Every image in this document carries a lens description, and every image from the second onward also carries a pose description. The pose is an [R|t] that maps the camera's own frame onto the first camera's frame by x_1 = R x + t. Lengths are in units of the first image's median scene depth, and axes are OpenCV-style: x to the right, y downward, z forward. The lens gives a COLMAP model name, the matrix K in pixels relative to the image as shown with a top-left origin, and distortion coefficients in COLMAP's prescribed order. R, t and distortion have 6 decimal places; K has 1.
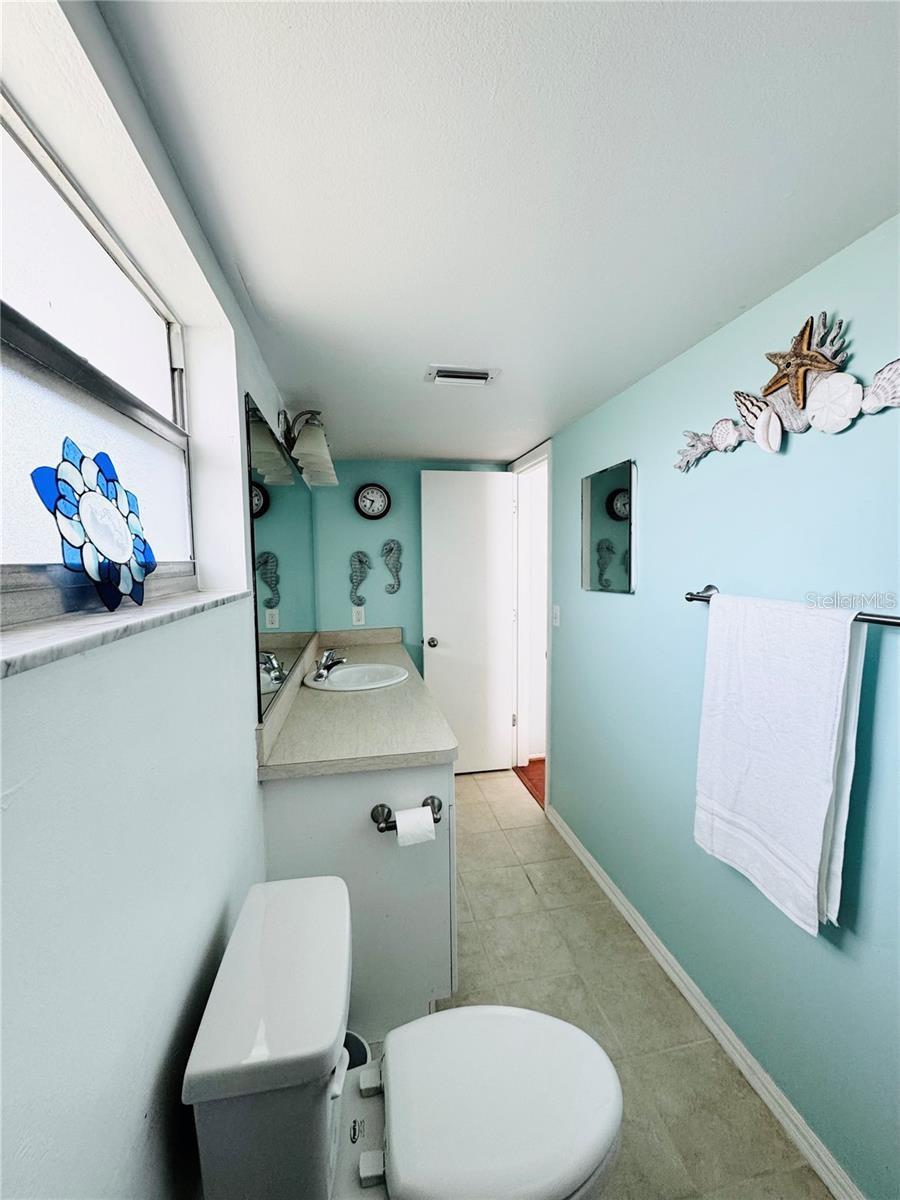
lens RADIAL K [[482.0, 0, 450.0], [0, 482.0, 600.0], [0, 0, 1]] dist [-0.001762, 0.000006]
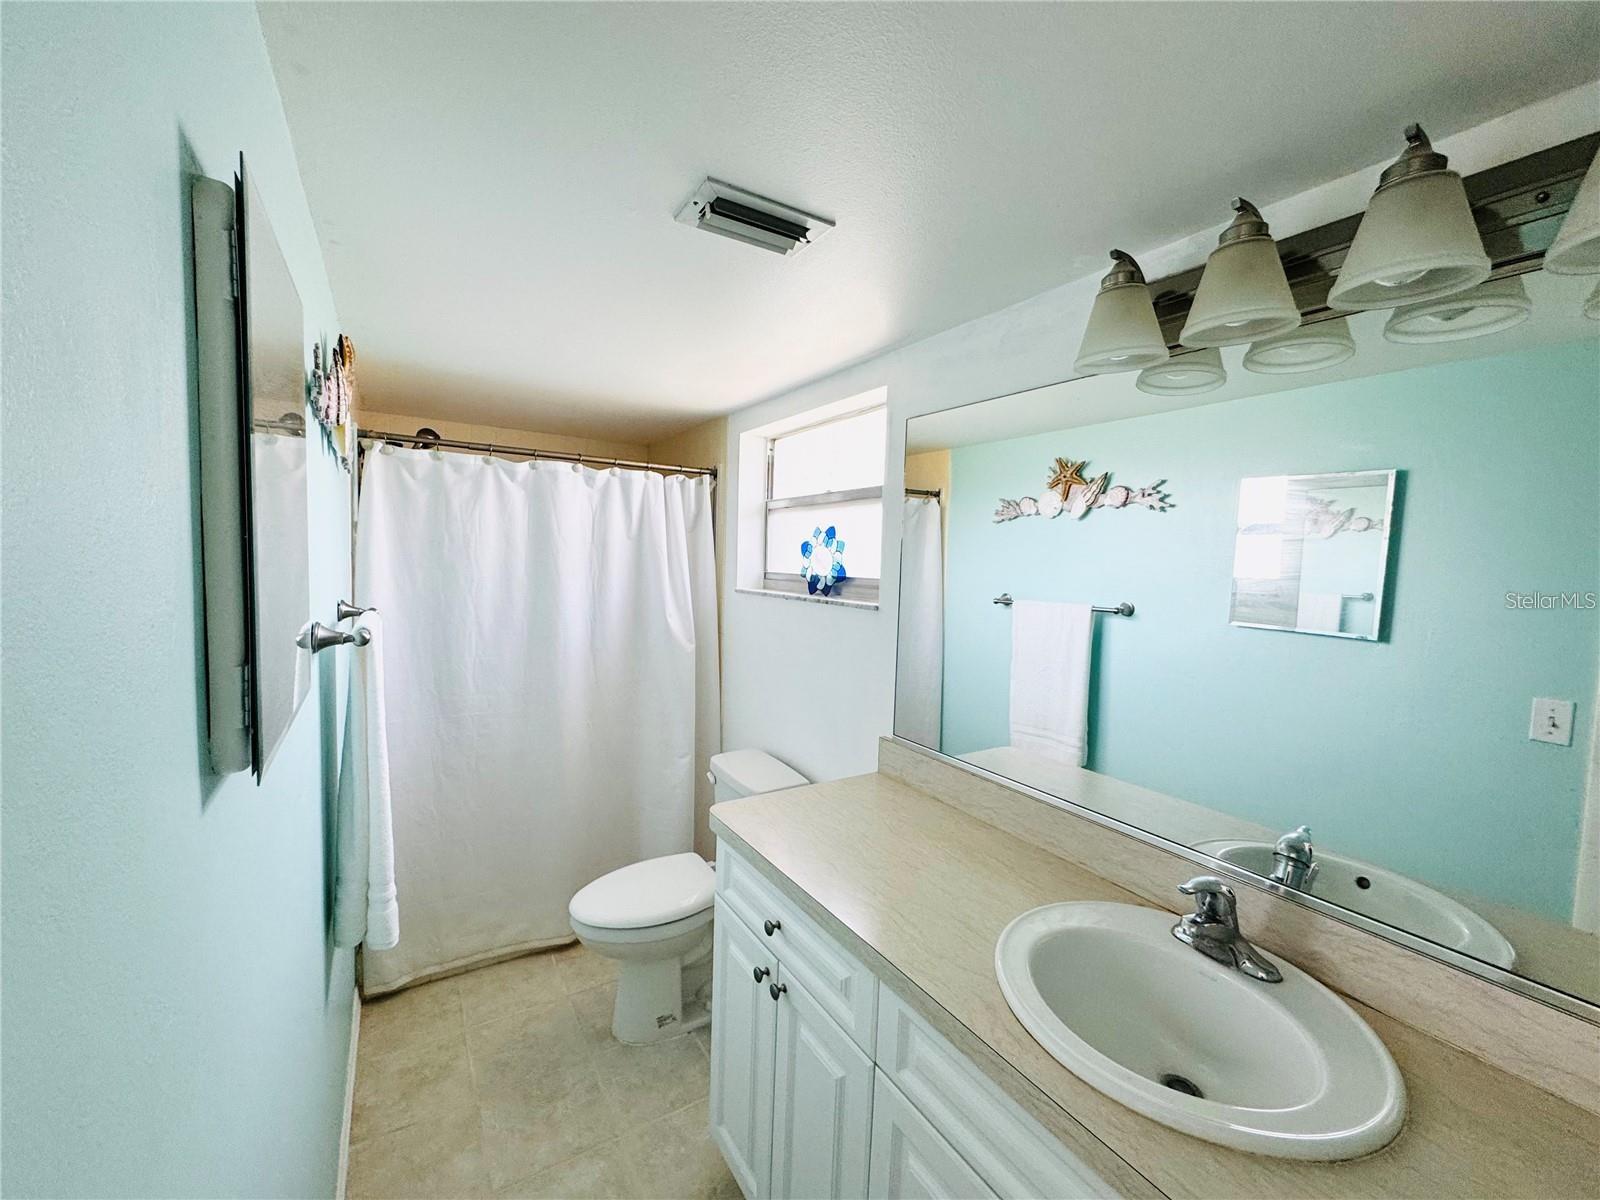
lens RADIAL K [[642.7, 0, 798.8], [0, 642.7, 598.5], [0, 0, 1]] dist [-0.001762, 0.000006]
pose [[0.928466, 0.012234, 0.371215, -1.262468], [-0.002646, 0.999650, -0.026326, 0.059270], [-0.371408, 0.023460, 0.928173, -1.000965]]
